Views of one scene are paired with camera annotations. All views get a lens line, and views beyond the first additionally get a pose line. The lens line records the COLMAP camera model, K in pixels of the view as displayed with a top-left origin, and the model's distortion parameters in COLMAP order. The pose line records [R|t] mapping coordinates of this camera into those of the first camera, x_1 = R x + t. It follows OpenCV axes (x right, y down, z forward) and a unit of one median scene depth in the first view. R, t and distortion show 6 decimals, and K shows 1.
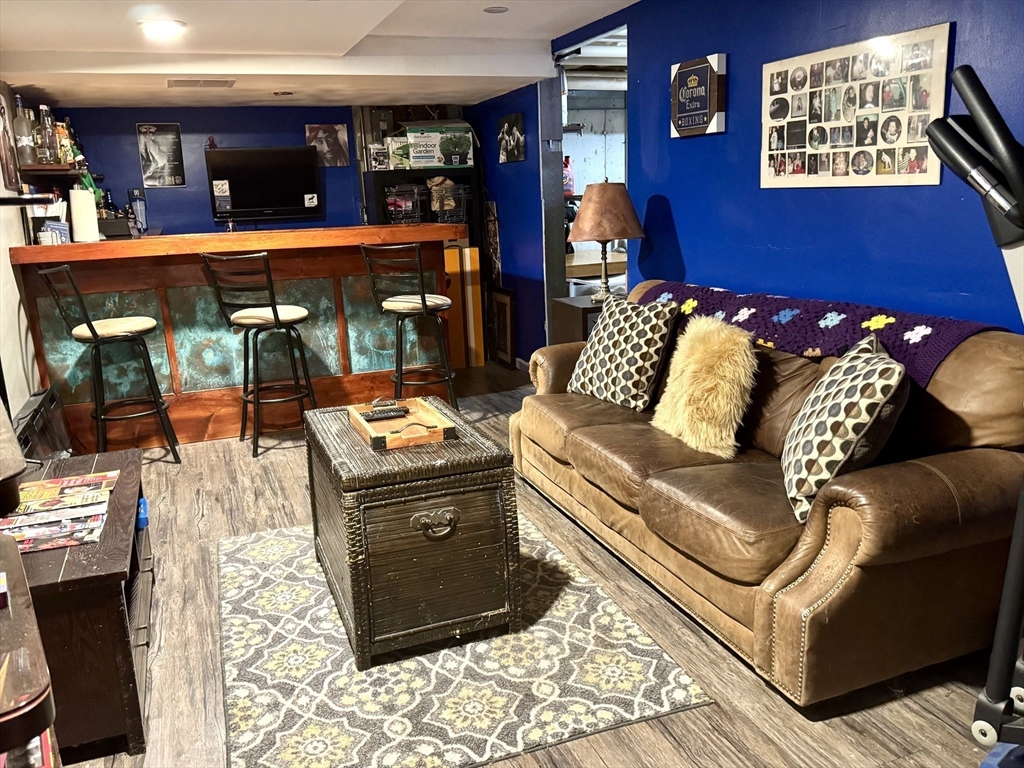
lens RADIAL K [[843.8, 0, 519.6], [0, 843.8, 393.8], [0, 0, 1]] dist [0.081174, -0.136703]
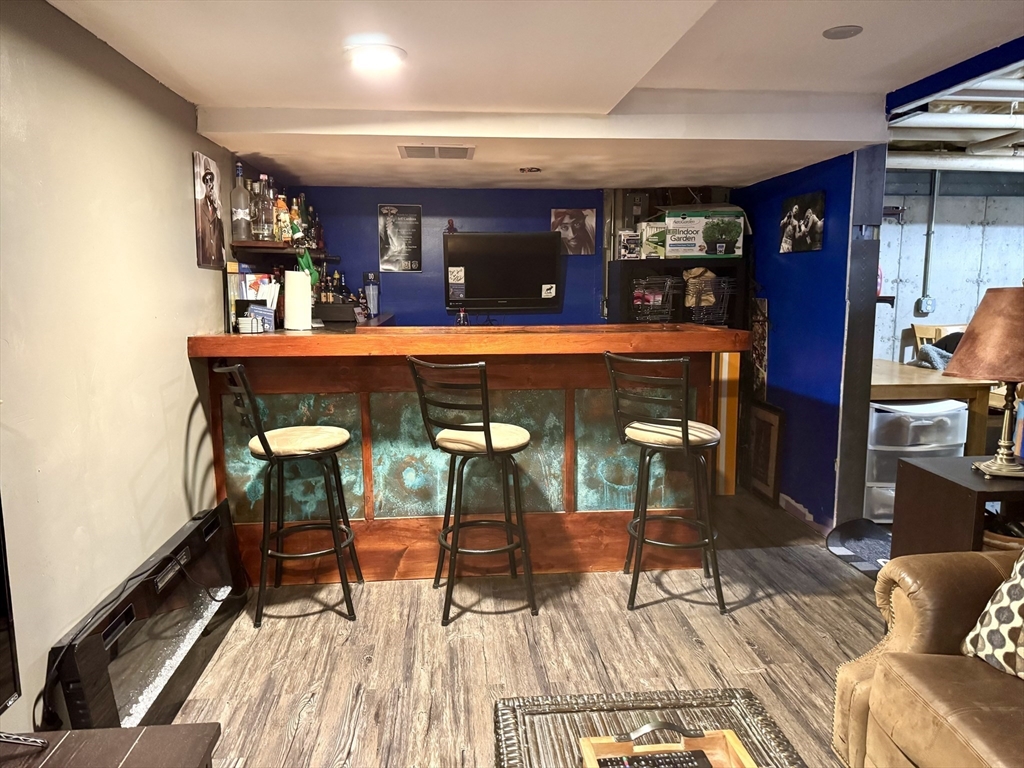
lens RADIAL K [[723.5, 0, 511.3], [0, 723.5, 388.8], [0, 0, 1]] dist [0.076313, -0.102116]
pose [[0.958629, 0.076309, -0.274241, -0.080954], [-0.099329, 0.992516, -0.071039, -0.081787], [0.266767, 0.095340, 0.959034, 0.326411]]
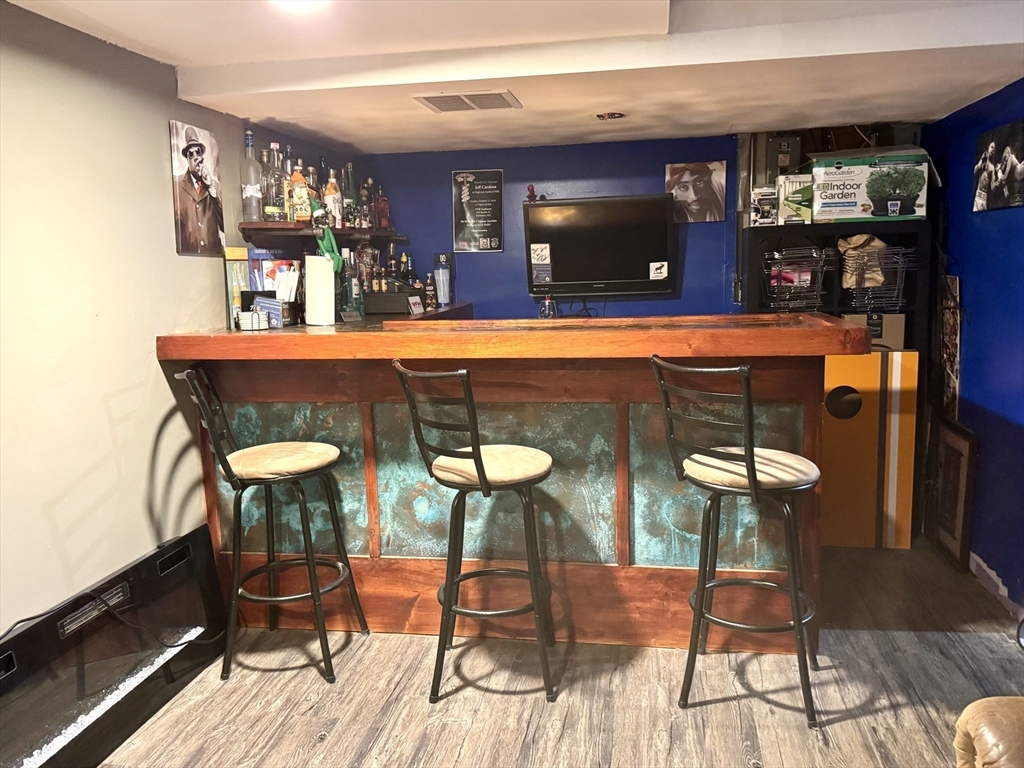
lens RADIAL K [[843.8, 0, 507.7], [0, 843.8, 389.8], [0, 0, 1]] dist [0.081174, -0.136703]
pose [[0.854720, 0.093450, -0.510609, 0.015555], [-0.128255, 0.991183, -0.033286, -0.112559], [0.502996, 0.093938, 0.859169, 0.430286]]
